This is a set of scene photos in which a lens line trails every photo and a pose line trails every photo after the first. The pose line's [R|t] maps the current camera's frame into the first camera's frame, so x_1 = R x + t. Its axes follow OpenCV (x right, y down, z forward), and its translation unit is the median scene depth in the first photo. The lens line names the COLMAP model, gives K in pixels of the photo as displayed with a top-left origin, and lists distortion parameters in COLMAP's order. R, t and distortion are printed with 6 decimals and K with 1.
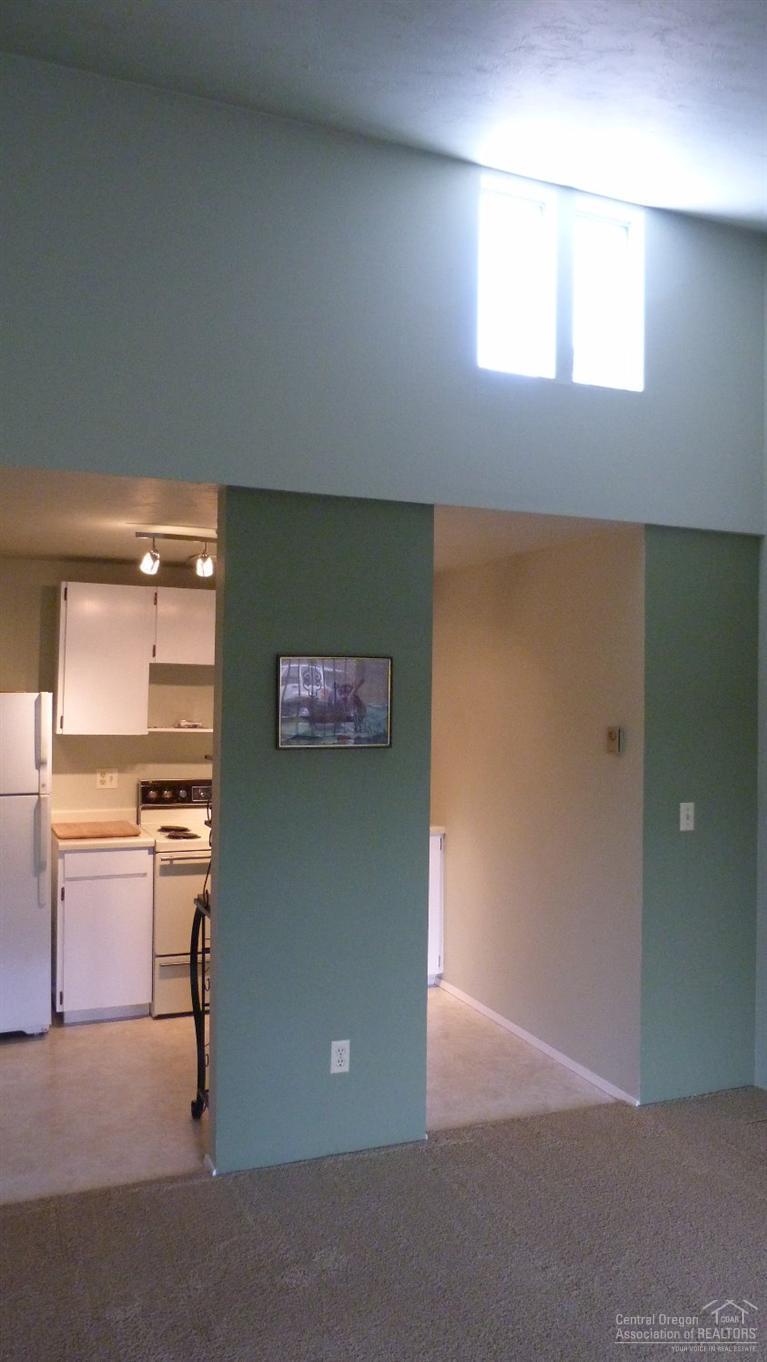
lens RADIAL K [[1101.7, 0, 388.1], [0, 1101.7, 676.9], [0, 0, 1]] dist [0.006129, 0.003848]
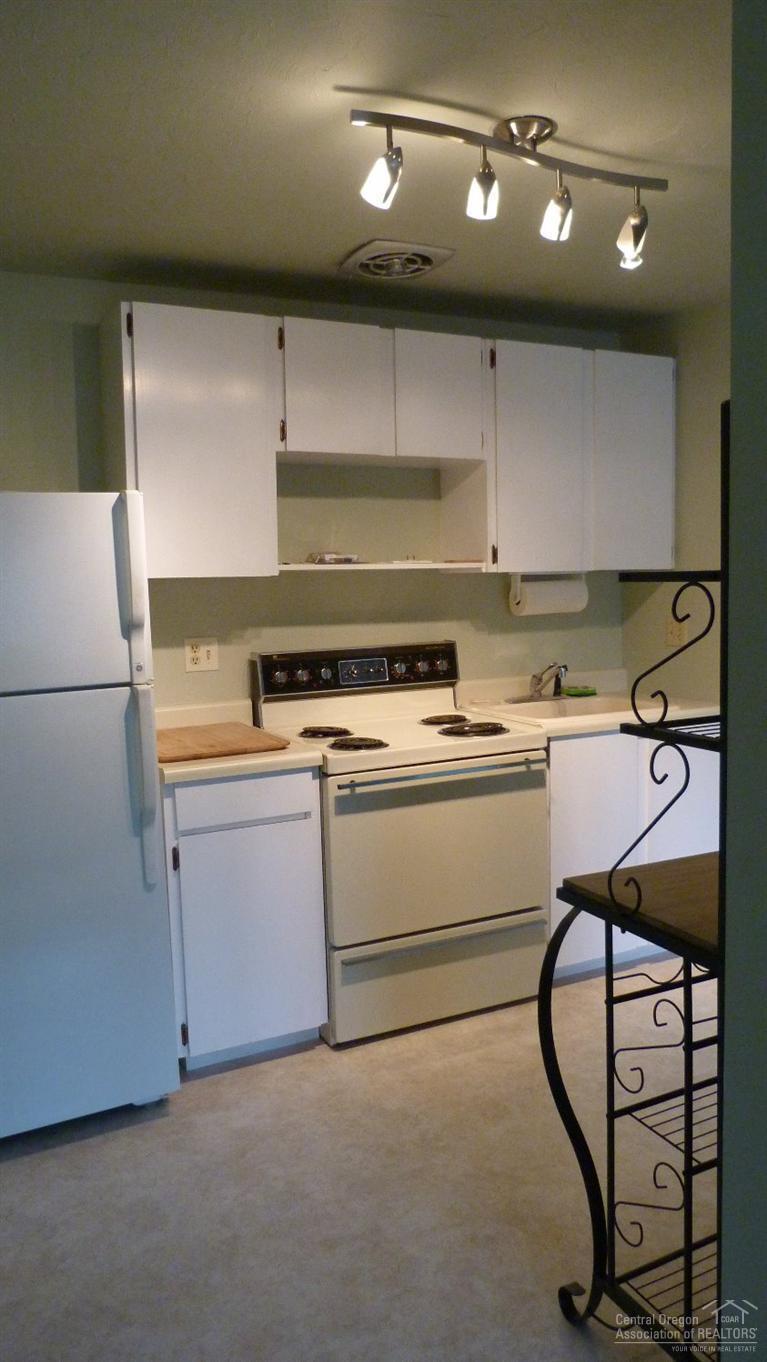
lens RADIAL K [[1101.7, 0, 388.1], [0, 1101.7, 676.9], [0, 0, 1]] dist [0.006129, 0.003848]
pose [[0.995648, -0.048044, 0.079857, -0.236306], [0.038760, 0.992725, 0.113999, 0.046459], [-0.084753, -0.110407, 0.990266, 0.459879]]
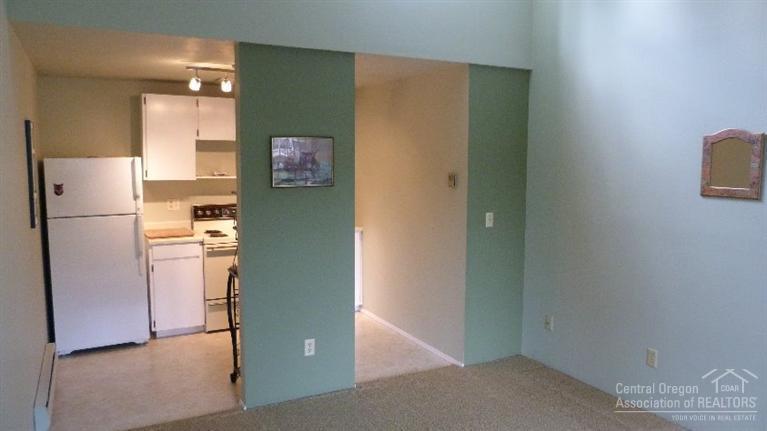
lens RADIAL K [[620.4, 0, 383.5], [0, 620.4, 215.5], [0, 0, 1]] dist [0.006129, 0.003848]
pose [[0.996039, -0.018384, 0.087002, -0.003708], [0.008173, 0.993181, 0.116297, -0.005422], [-0.088546, -0.115125, 0.989397, -0.036919]]
